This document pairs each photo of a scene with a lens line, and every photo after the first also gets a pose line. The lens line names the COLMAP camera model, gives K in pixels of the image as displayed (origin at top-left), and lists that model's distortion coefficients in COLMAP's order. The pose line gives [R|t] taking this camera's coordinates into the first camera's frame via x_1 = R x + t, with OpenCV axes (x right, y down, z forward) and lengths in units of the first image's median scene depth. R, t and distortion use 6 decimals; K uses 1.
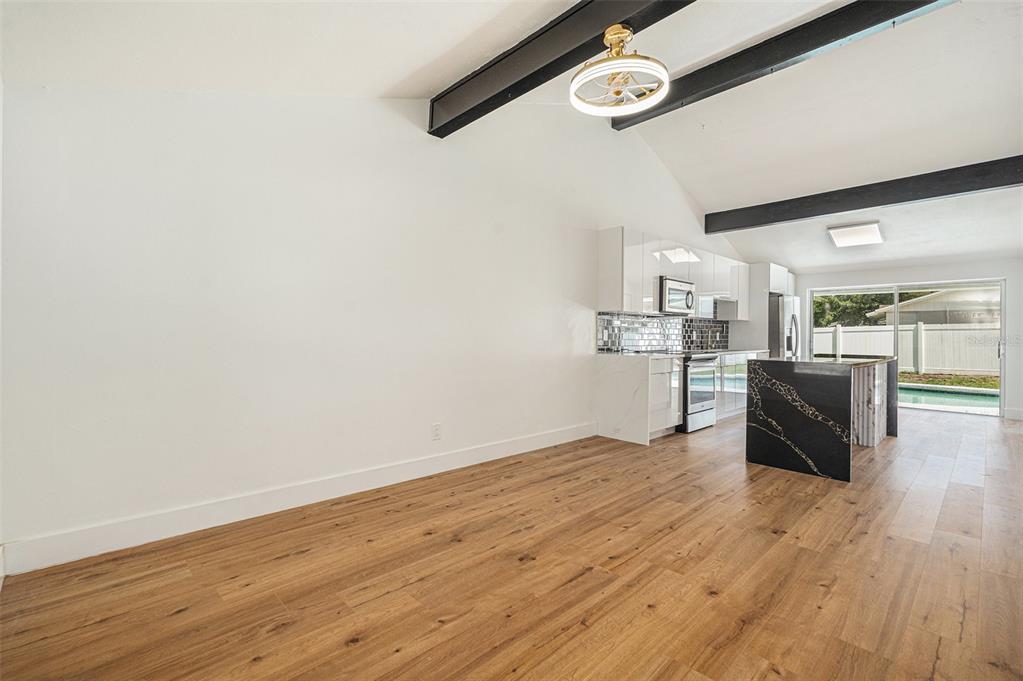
lens RADIAL K [[453.3, 0, 513.7], [0, 453.3, 336.6], [0, 0, 1]] dist [-0.002221, -0.000249]
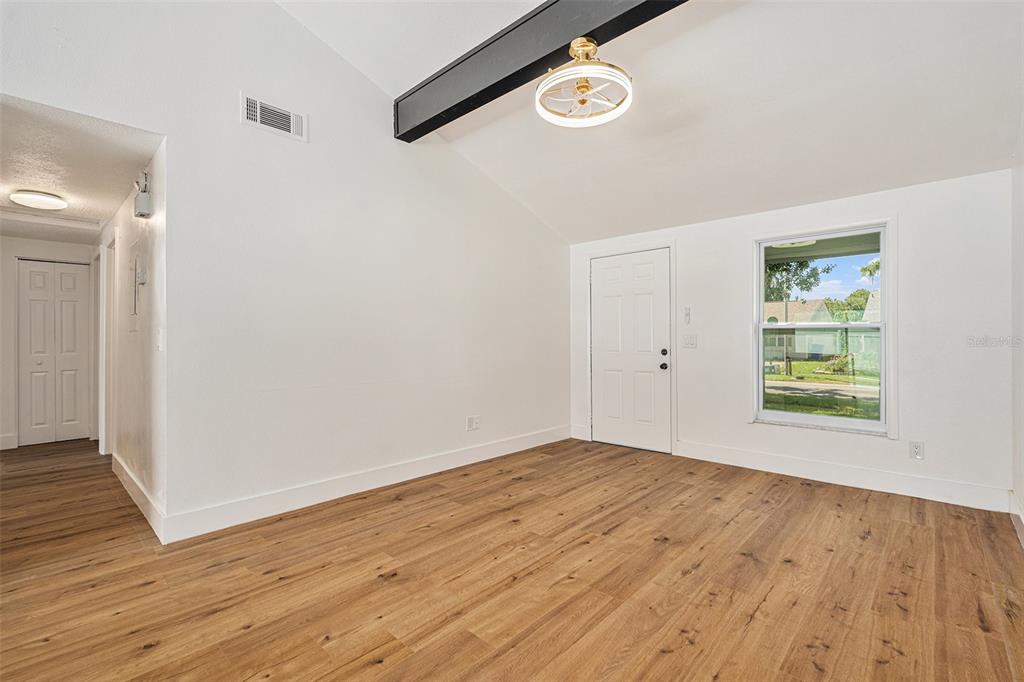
lens RADIAL K [[453.7, 0, 520.3], [0, 453.7, 339.6], [0, 0, 1]] dist [-0.002221, -0.000249]
pose [[-0.996819, -0.008019, -0.079300, 0.456859], [-0.008377, 0.999956, 0.004187, -0.004008], [0.079263, 0.004838, -0.996842, 2.030034]]
